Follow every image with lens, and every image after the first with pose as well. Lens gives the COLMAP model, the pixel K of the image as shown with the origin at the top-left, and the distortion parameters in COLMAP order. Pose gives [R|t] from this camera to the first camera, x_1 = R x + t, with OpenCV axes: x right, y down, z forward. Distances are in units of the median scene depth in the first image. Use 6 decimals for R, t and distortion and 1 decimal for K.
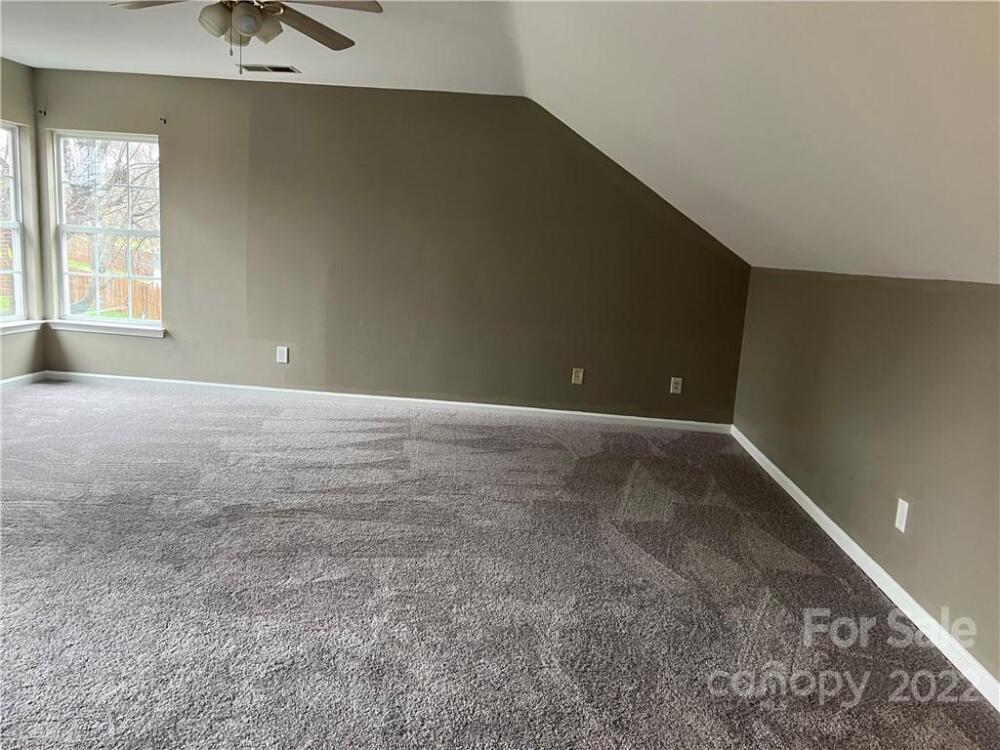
lens RADIAL K [[753.5, 0, 491.7], [0, 753.5, 367.3], [0, 0, 1]] dist [0.058615, -0.071597]
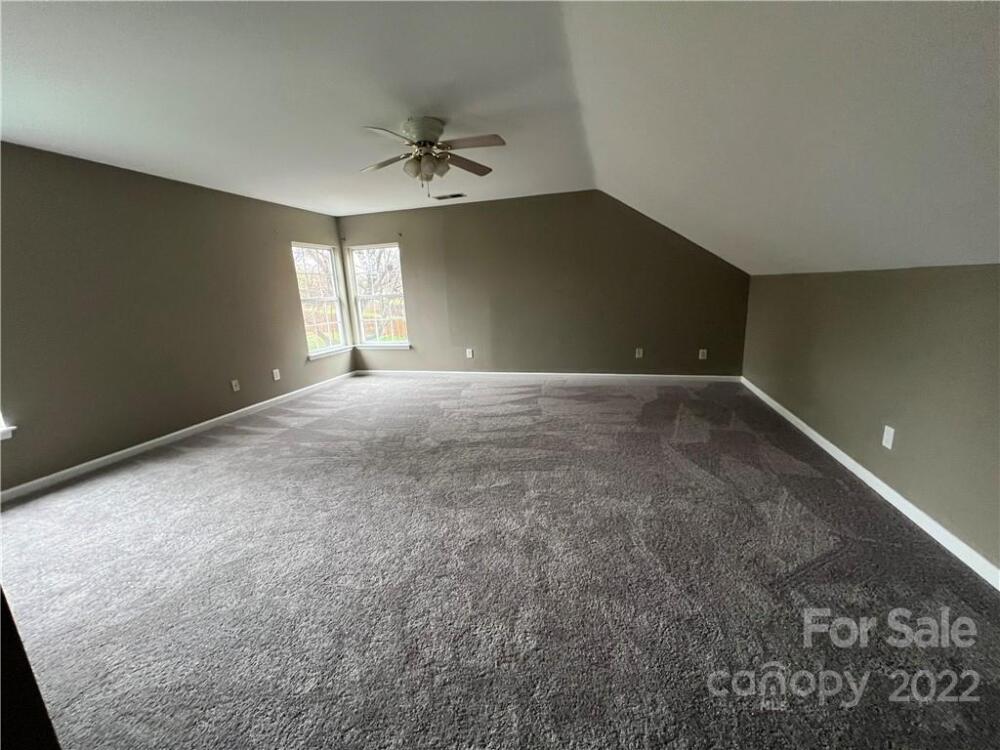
lens RADIAL K [[399.6, 0, 496.3], [0, 399.6, 373.7], [0, 0, 1]] dist [-0.001643, 0.000799]
pose [[0.973364, -0.063353, -0.220337, -0.004041], [0.075312, 0.996085, 0.046299, -0.014105], [0.216541, -0.061660, 0.974324, 0.113653]]
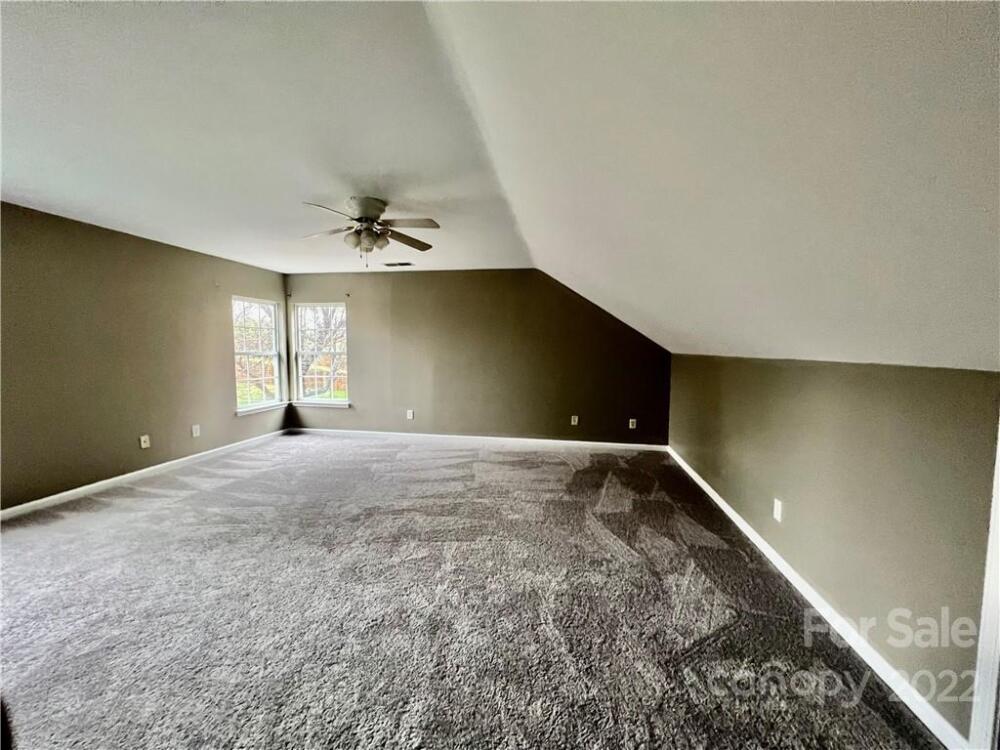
lens RADIAL K [[399.6, 0, 497.0], [0, 399.6, 373.6], [0, 0, 1]] dist [-0.001643, 0.000799]
pose [[0.993603, -0.049024, -0.101733, 0.062047], [0.039312, 0.994665, -0.095374, -0.026853], [0.105866, 0.090764, 0.990229, 0.102155]]
